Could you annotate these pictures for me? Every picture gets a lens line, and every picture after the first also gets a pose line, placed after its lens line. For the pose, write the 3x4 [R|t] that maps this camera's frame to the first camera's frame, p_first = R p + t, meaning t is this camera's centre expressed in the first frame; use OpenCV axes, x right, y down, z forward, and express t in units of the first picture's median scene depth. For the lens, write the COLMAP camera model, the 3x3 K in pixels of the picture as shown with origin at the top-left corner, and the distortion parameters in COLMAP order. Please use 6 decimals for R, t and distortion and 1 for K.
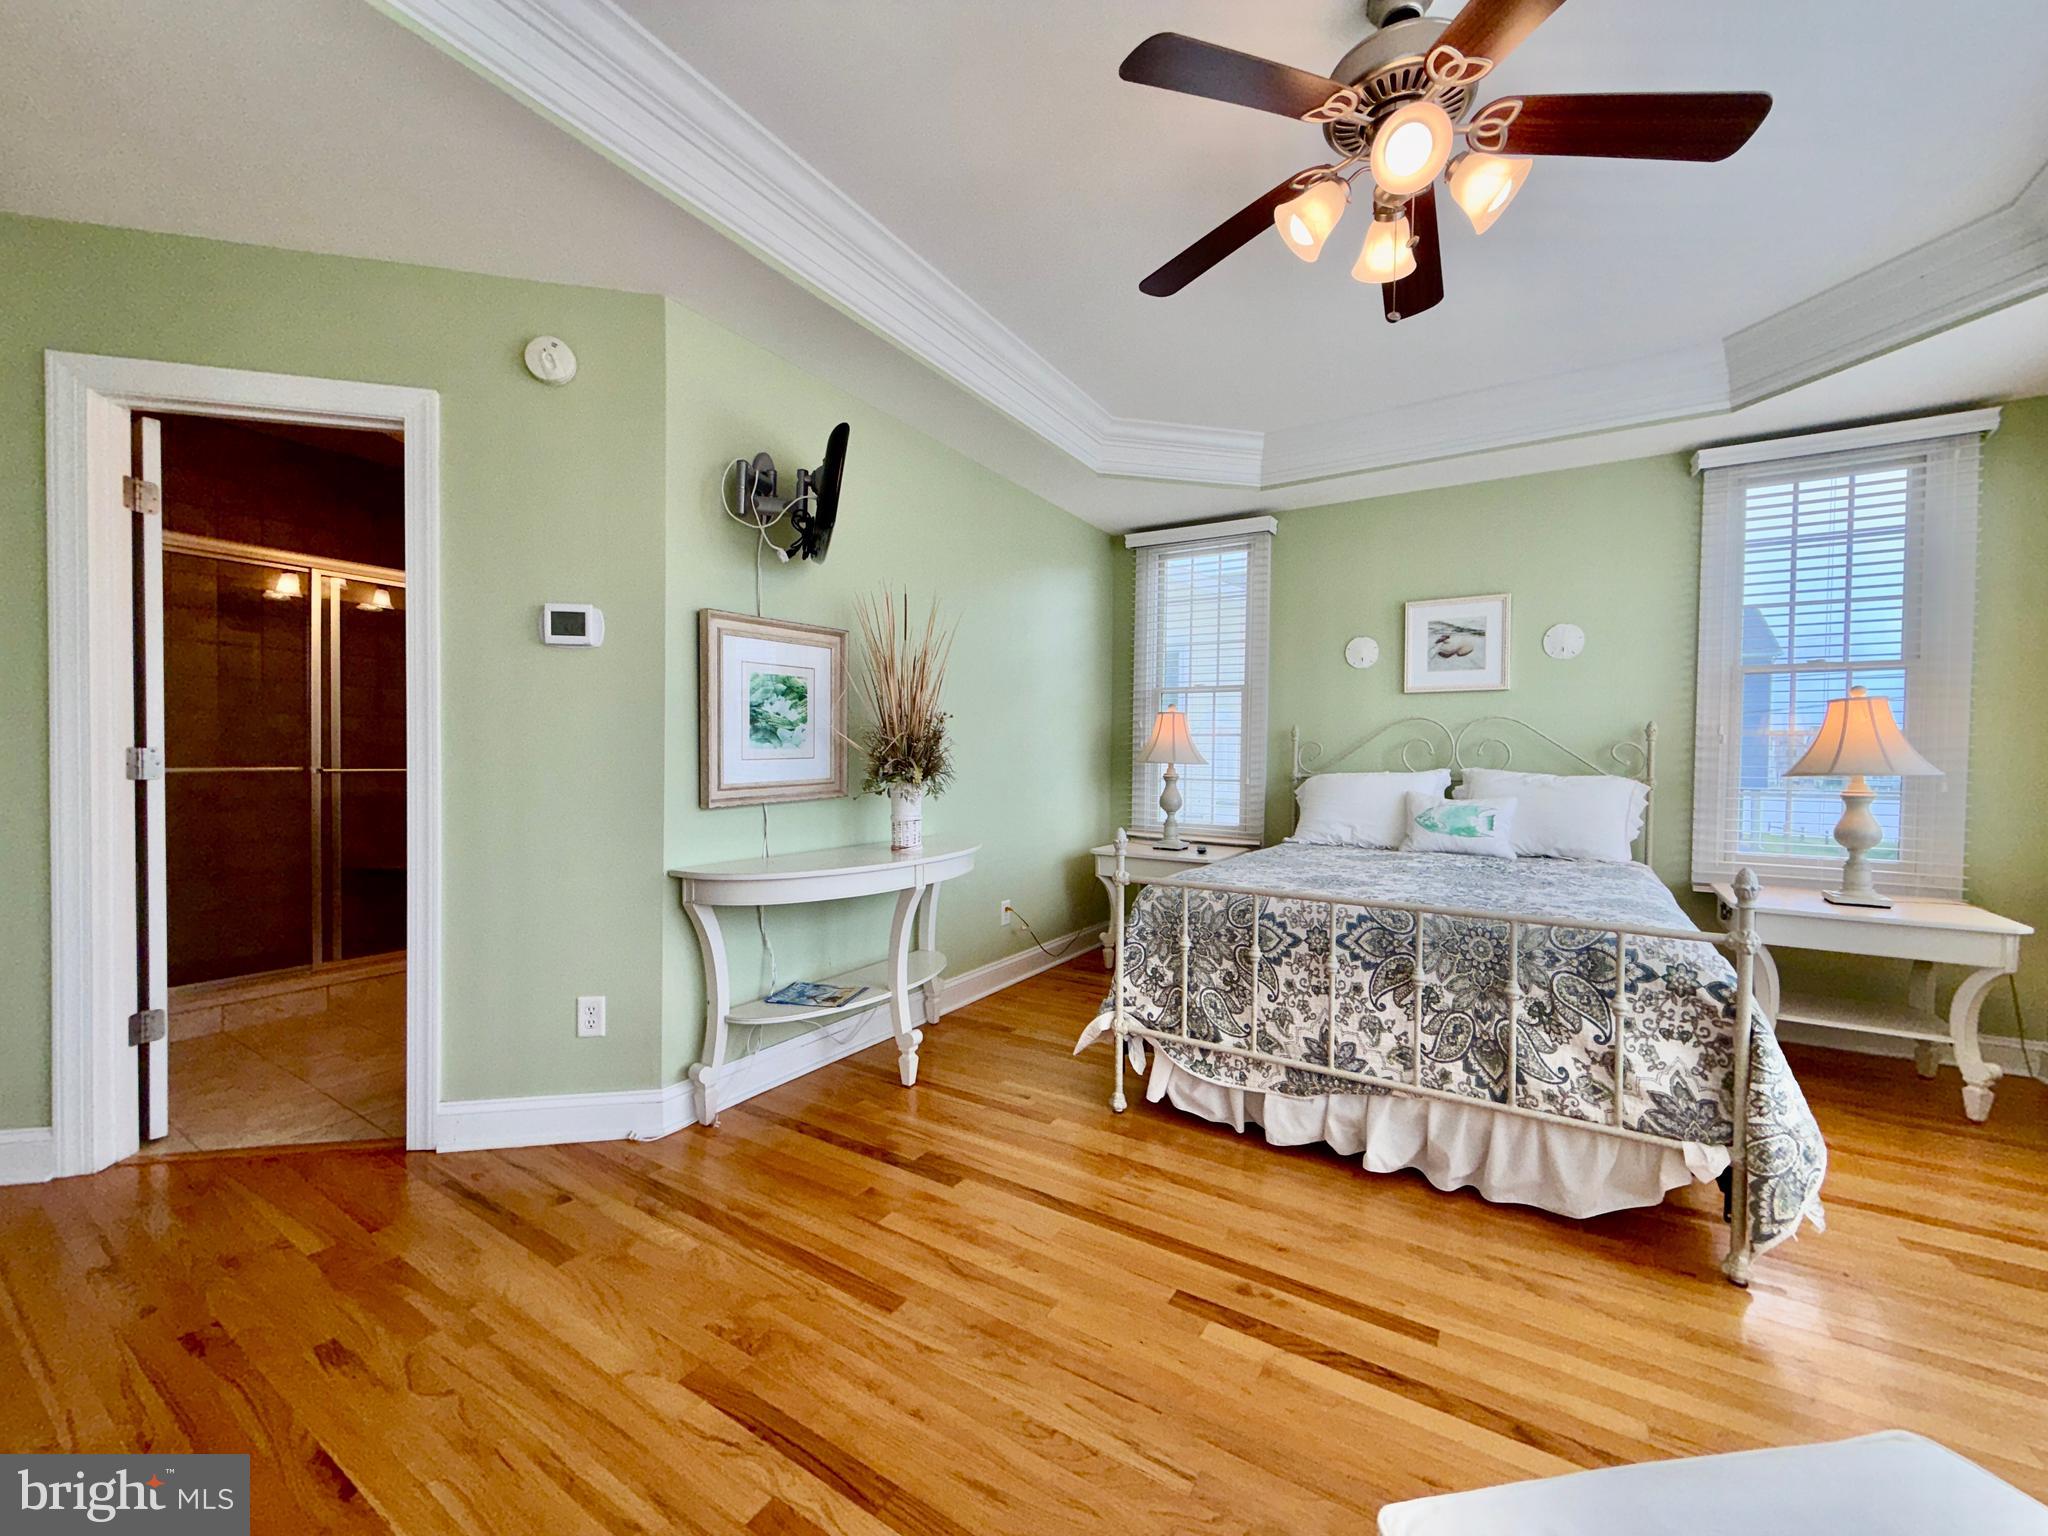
lens RADIAL K [[816.0, 0, 1017.0], [0, 816.0, 766.8], [0, 0, 1]] dist [0.002105, 0.000174]
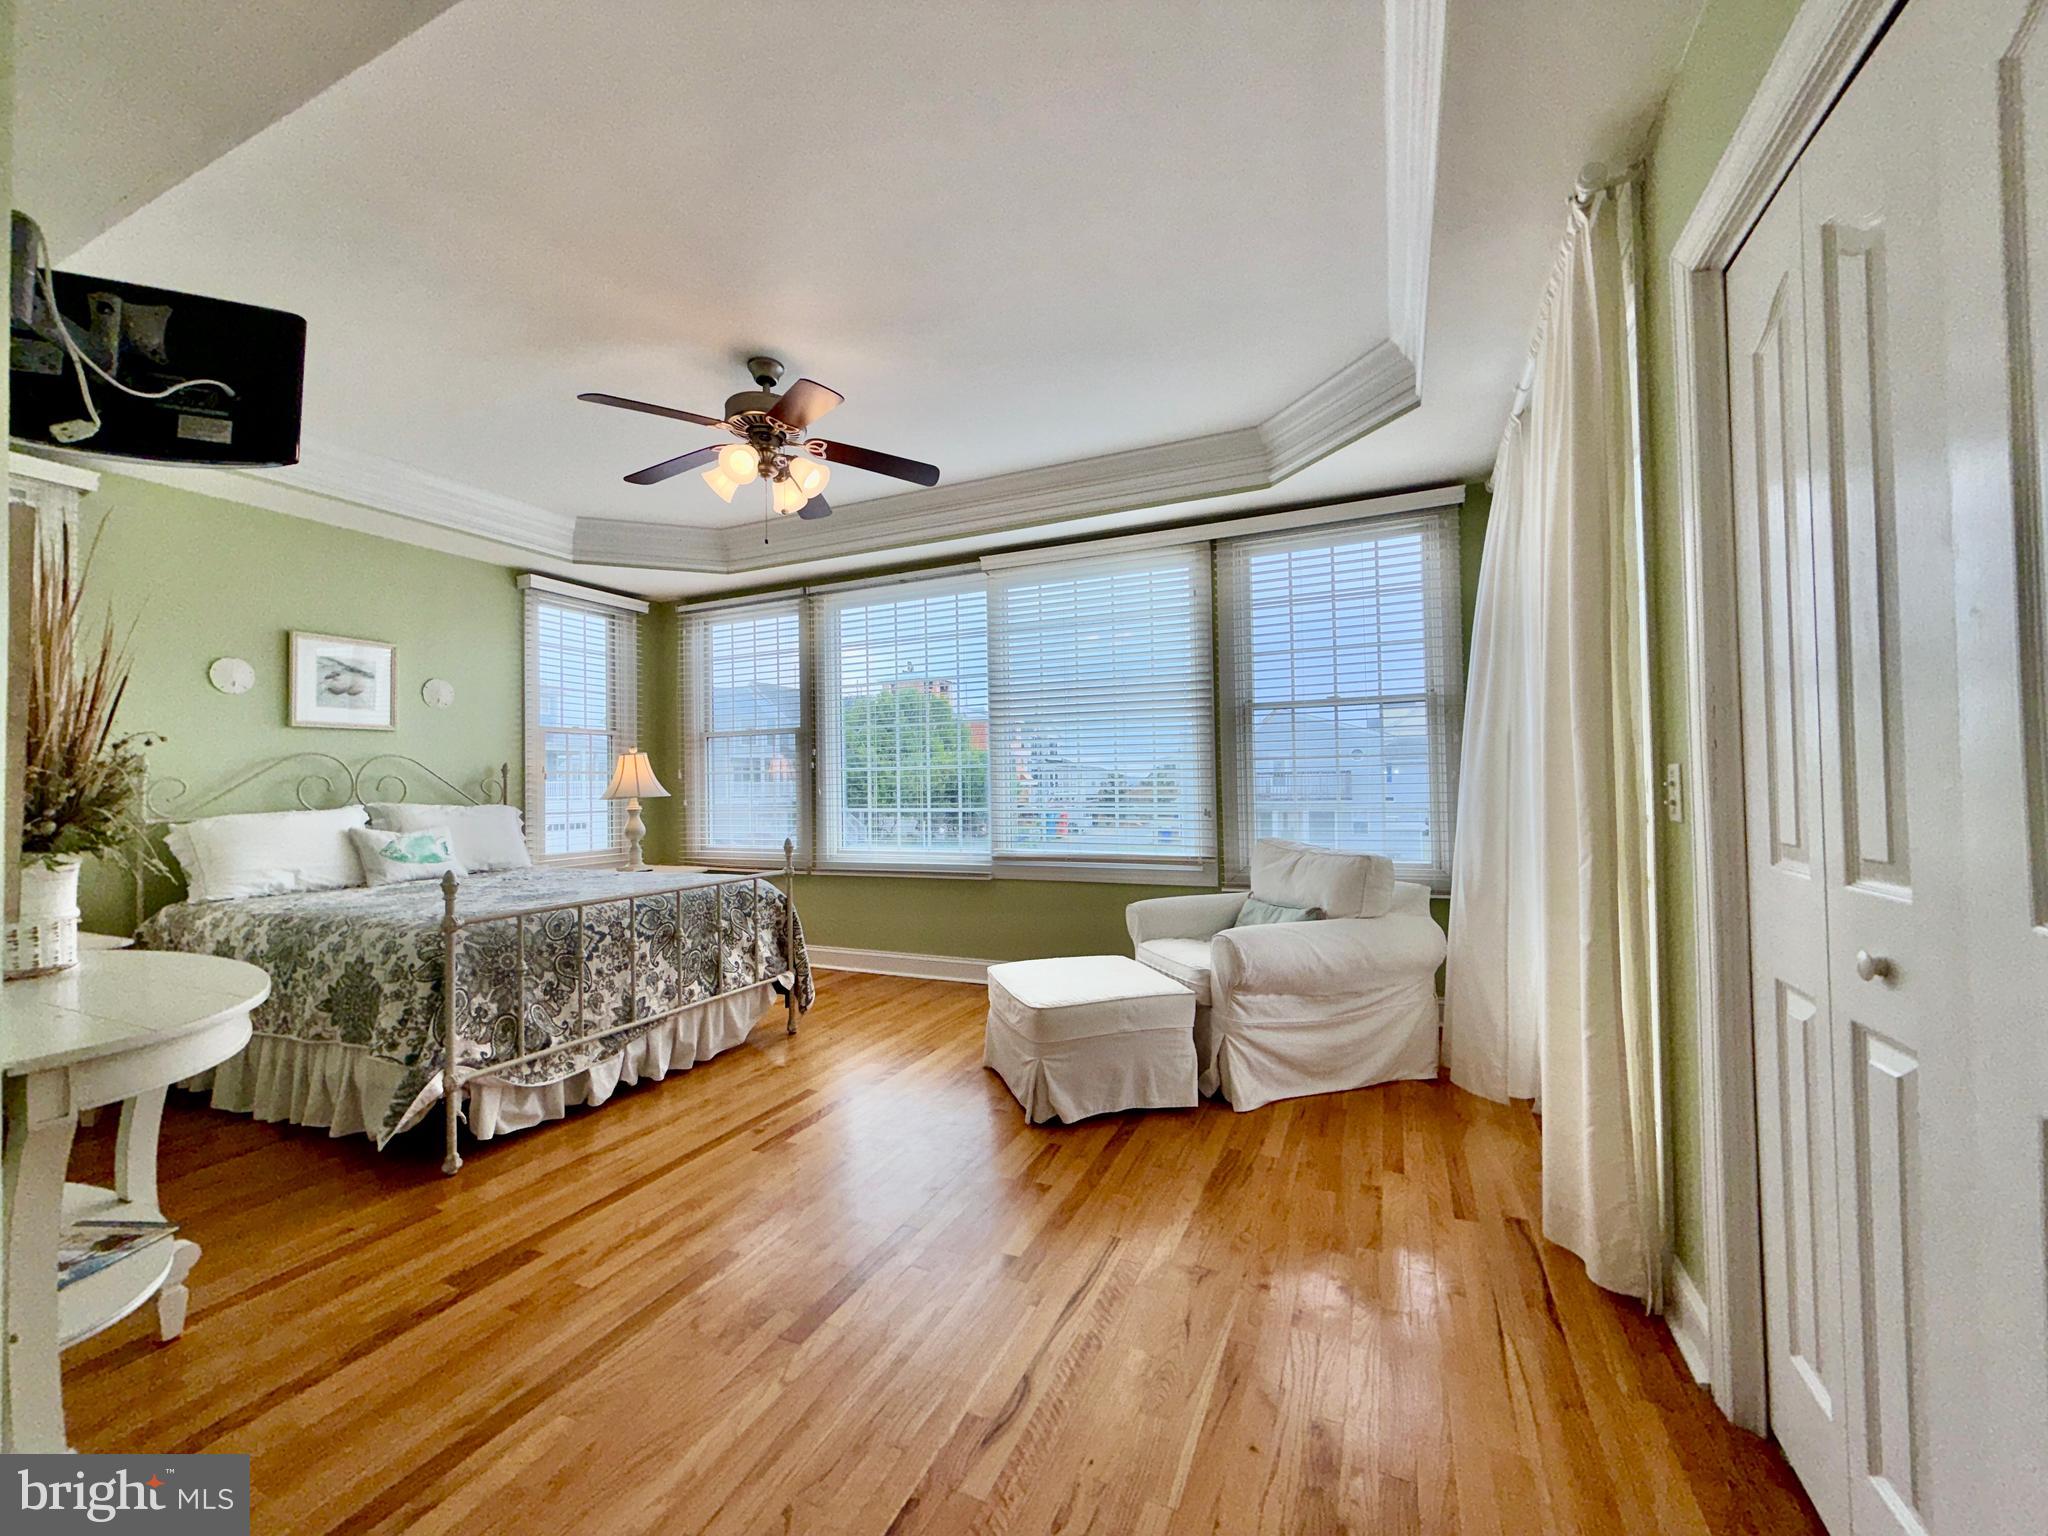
lens RADIAL K [[816.0, 0, 1019.4], [0, 816.0, 768.6], [0, 0, 1]] dist [0.002105, 0.000174]
pose [[-0.137200, 0.010310, 0.990490, -0.997561], [0.028705, 0.999567, -0.006428, -0.020252], [-0.990127, 0.027550, -0.137437, 0.521866]]
